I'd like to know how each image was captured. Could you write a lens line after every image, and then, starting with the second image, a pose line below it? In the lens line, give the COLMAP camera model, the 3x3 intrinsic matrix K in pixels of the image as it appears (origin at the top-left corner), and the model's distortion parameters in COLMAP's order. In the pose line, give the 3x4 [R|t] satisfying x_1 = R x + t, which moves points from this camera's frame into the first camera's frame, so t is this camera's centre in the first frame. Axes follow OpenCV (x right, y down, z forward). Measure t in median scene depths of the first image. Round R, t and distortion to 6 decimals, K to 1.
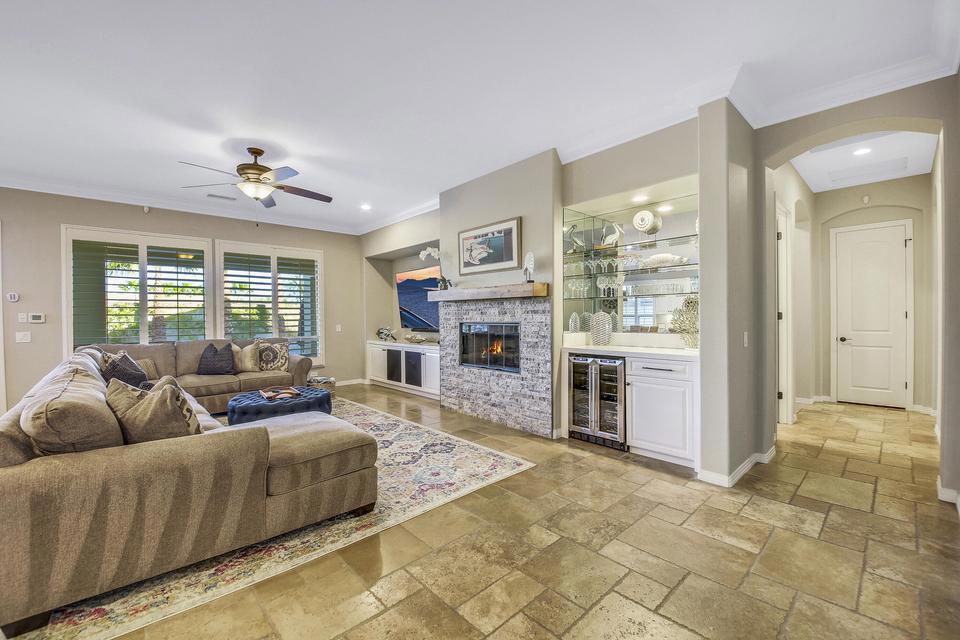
lens RADIAL K [[389.8, 0, 483.1], [0, 389.8, 322.1], [0, 0, 1]] dist [0.019487, -0.022643]
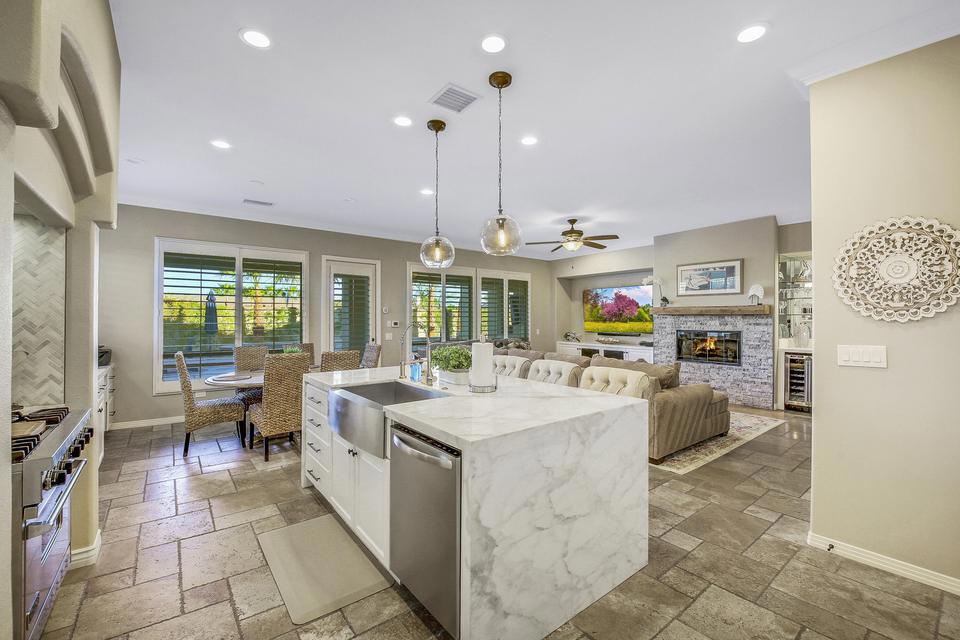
lens RADIAL K [[395.1, 0, 479.7], [0, 395.1, 318.2], [0, 0, 1]] dist [0.018843, -0.021873]
pose [[0.995812, 0.008800, -0.091004, -0.695488], [-0.010229, 0.999832, -0.015240, -0.013381], [0.090854, 0.016107, 0.995734, -0.525650]]
